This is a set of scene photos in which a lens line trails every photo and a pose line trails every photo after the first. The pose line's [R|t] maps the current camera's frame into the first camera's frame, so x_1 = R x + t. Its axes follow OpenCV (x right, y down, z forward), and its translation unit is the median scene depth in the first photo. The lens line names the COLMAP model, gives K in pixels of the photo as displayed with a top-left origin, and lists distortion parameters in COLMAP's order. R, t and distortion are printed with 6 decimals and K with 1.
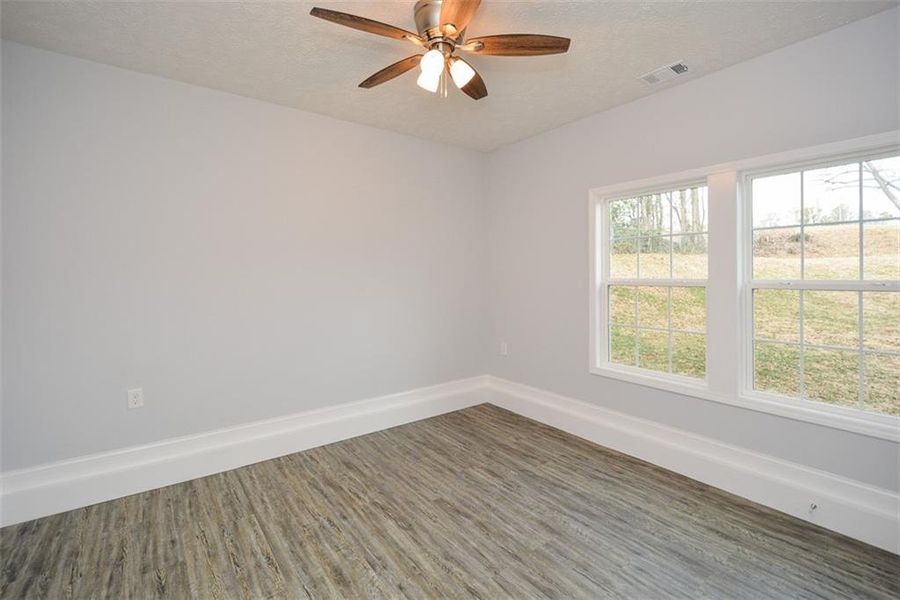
lens RADIAL K [[402.4, 0, 451.8], [0, 402.4, 294.9], [0, 0, 1]] dist [0.002197, -0.000350]
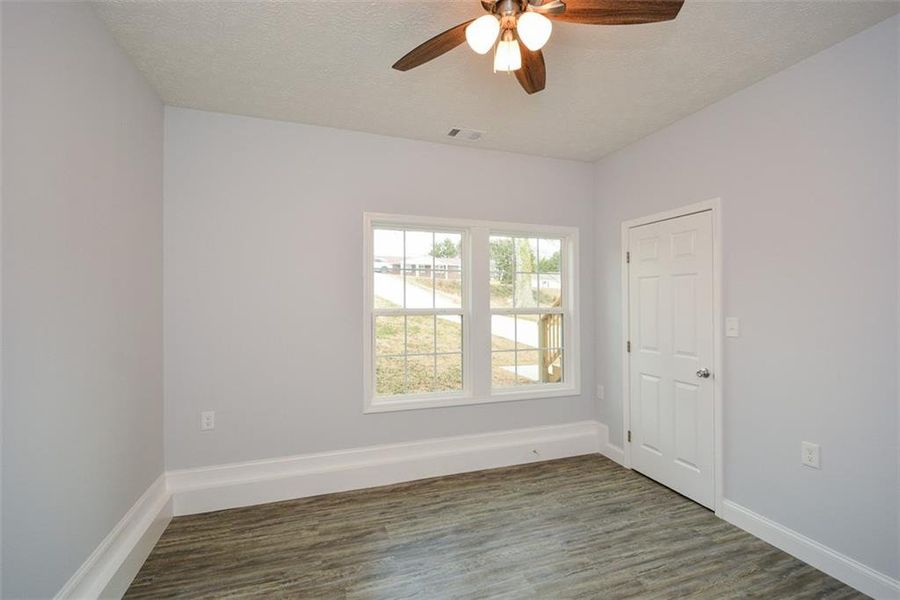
lens RADIAL K [[402.4, 0, 451.8], [0, 402.4, 294.9], [0, 0, 1]] dist [0.002197, -0.000350]
pose [[0.315392, 0.011238, 0.948895, -0.554939], [0.049892, 0.998351, -0.028406, -0.050942], [-0.947649, 0.056301, 0.314311, 0.581662]]
